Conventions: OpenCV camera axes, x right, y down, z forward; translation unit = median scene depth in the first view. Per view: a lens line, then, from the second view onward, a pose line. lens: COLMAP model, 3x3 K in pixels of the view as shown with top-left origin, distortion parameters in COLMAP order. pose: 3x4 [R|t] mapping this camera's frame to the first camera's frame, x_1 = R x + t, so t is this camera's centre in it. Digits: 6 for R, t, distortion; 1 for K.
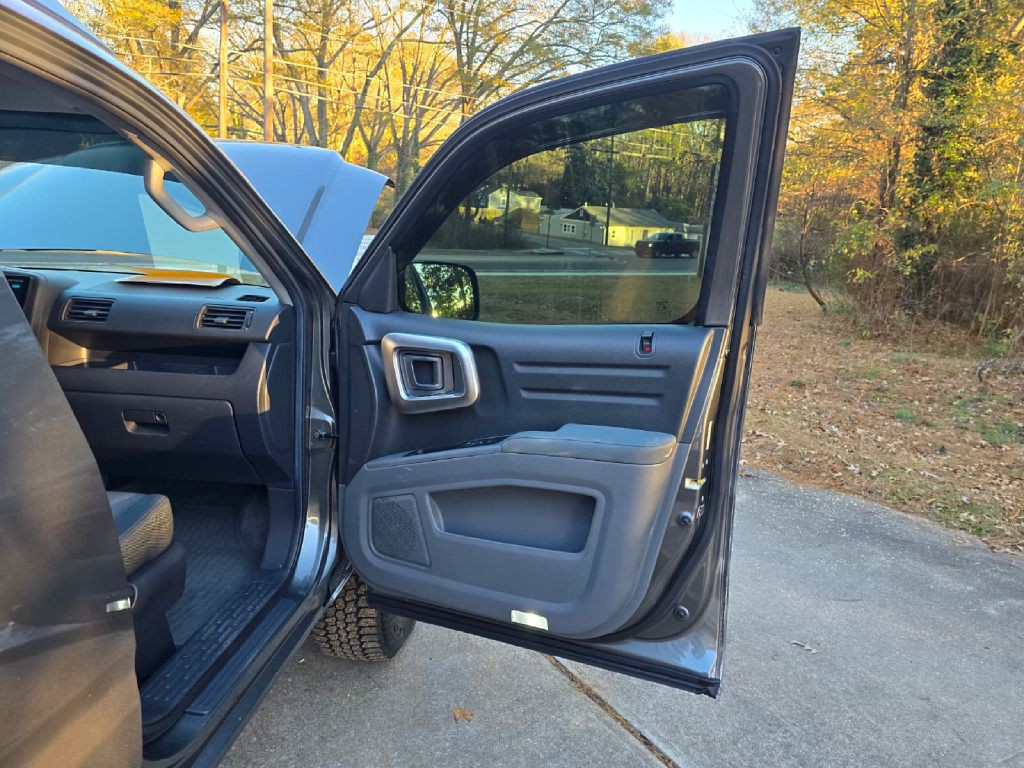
lens RADIAL K [[687.6, 0, 520.9], [0, 687.6, 394.7], [0, 0, 1]] dist [0.044788, -0.037483]
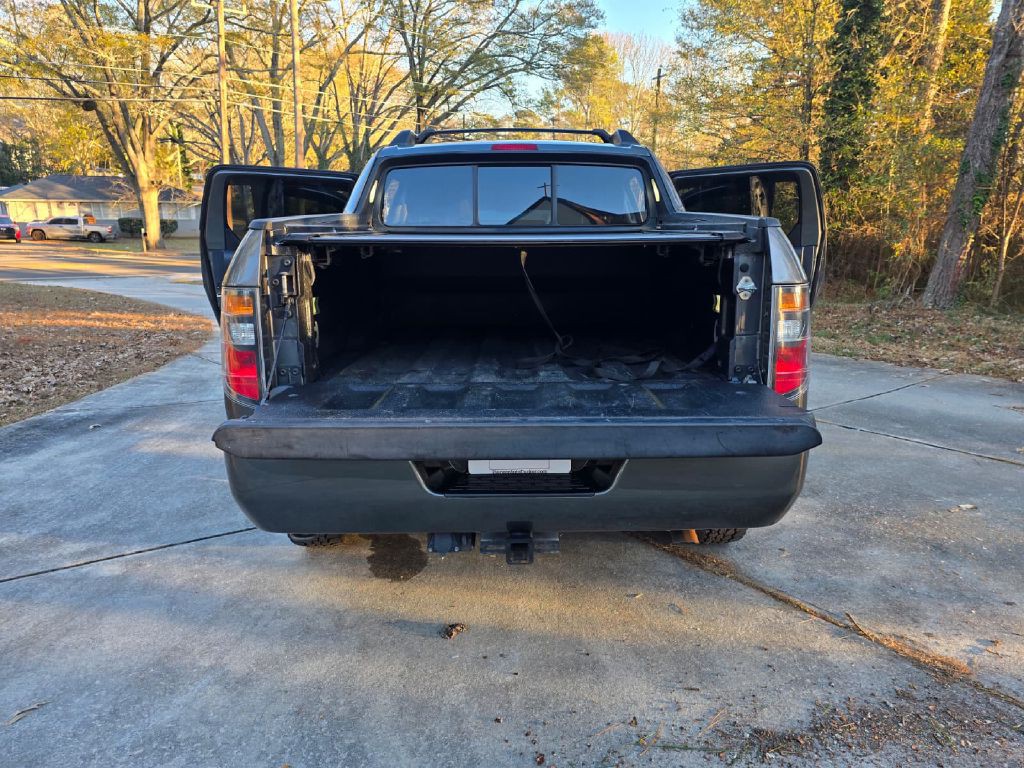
lens RADIAL K [[687.6, 0, 516.9], [0, 687.6, 396.1], [0, 0, 1]] dist [0.044788, -0.037483]
pose [[0.994097, -0.073570, 0.079741, -0.051378], [0.072650, 0.997254, 0.014377, 0.018366], [-0.080580, -0.008499, 0.996712, -0.096981]]
